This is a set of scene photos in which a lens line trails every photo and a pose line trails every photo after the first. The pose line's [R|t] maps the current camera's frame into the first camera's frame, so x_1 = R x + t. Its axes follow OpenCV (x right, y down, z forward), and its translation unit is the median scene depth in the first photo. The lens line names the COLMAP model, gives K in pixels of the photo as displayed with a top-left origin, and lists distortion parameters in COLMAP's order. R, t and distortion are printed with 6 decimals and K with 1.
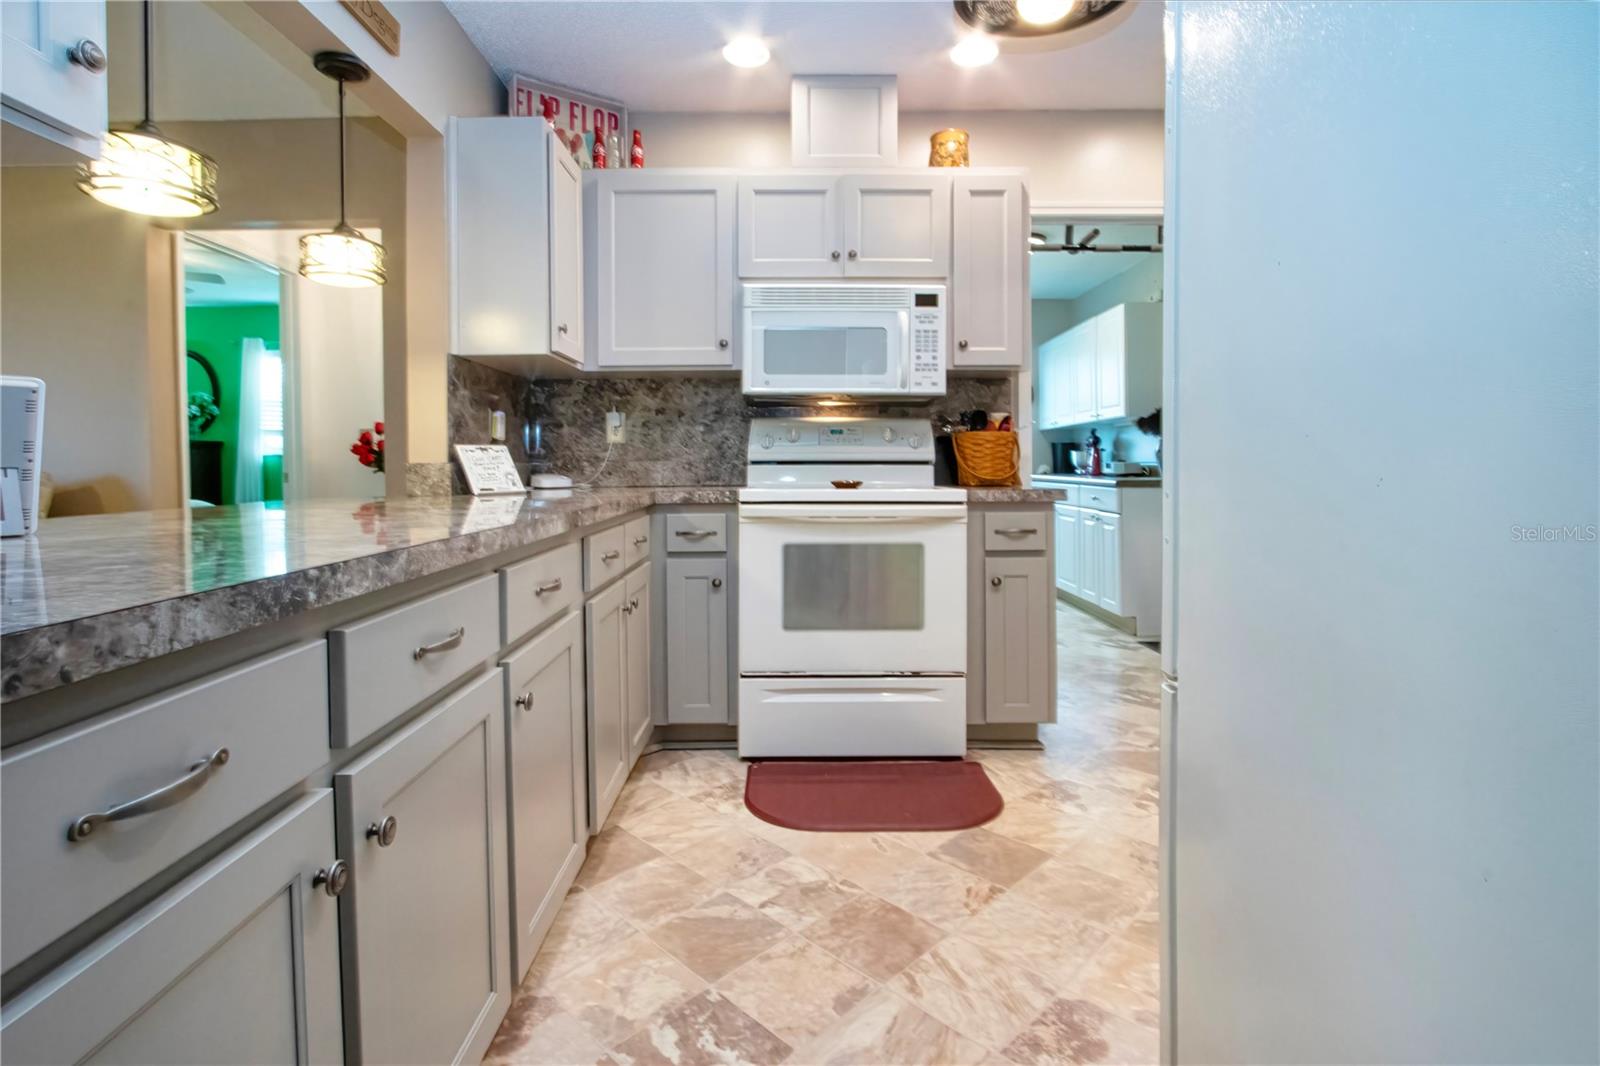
lens RADIAL K [[754.5, 0, 764.2], [0, 754.5, 486.5], [0, 0, 1]] dist [-0.008282, -0.000468]
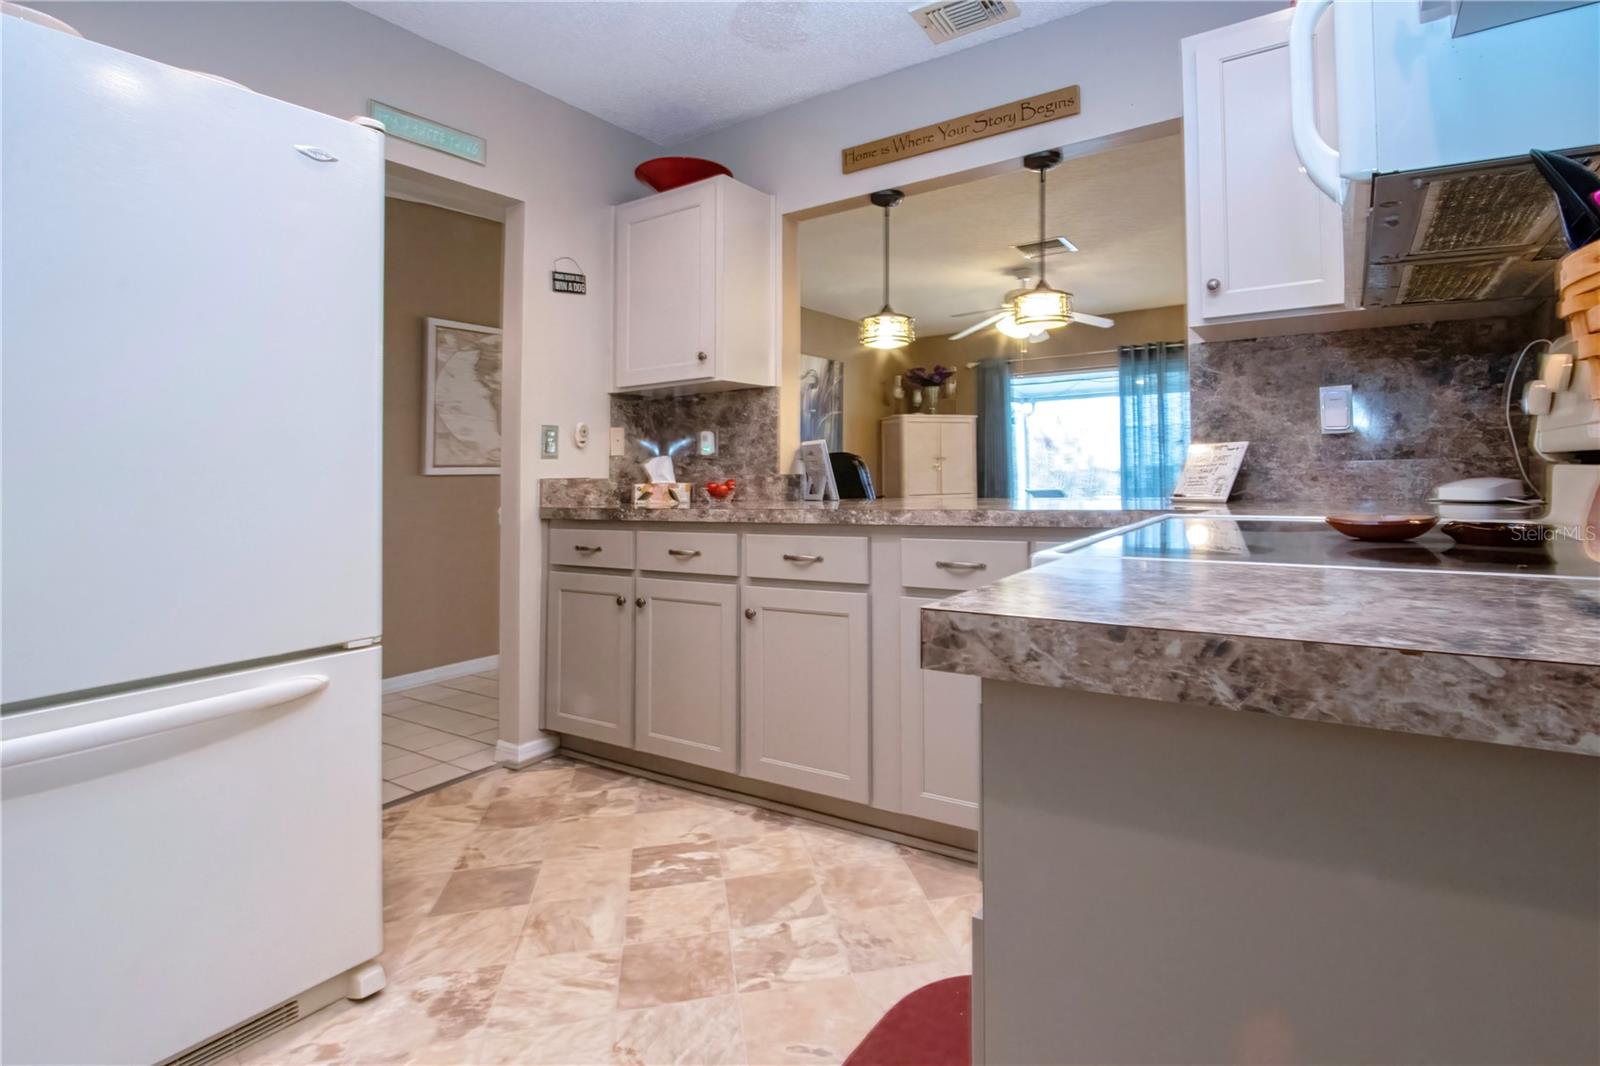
lens RADIAL K [[794.0, 0, 854.2], [0, 794.0, 436.5], [0, 0, 1]] dist [-0.018095, 0.000778]
pose [[-0.501891, -0.027258, -0.864501, 0.875620], [-0.005175, 0.999580, -0.028513, -0.053710], [0.864916, -0.009837, -0.501821, 1.631162]]
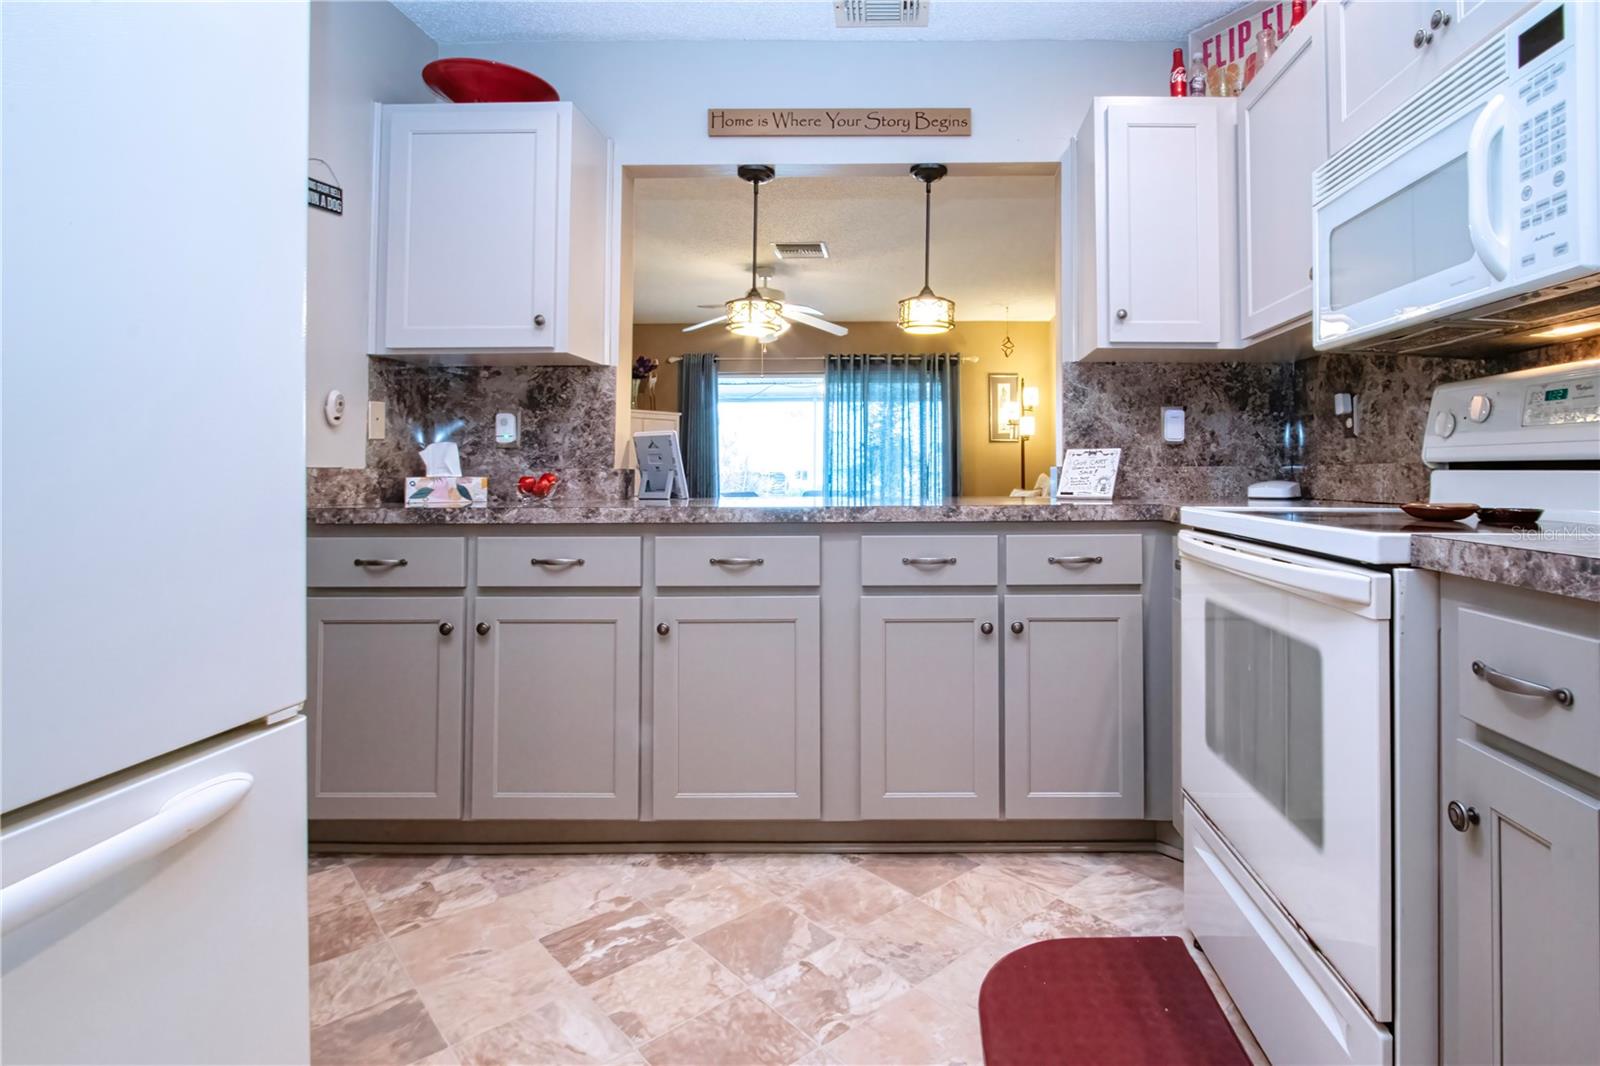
lens RADIAL K [[794.0, 0, 930.3], [0, 794.0, 450.2], [0, 0, 1]] dist [-0.018095, 0.000778]
pose [[0.039260, -0.024333, -0.998933, 0.966972], [-0.029426, 0.999242, -0.025497, -0.031678], [0.998796, 0.030396, 0.038514, 1.113677]]
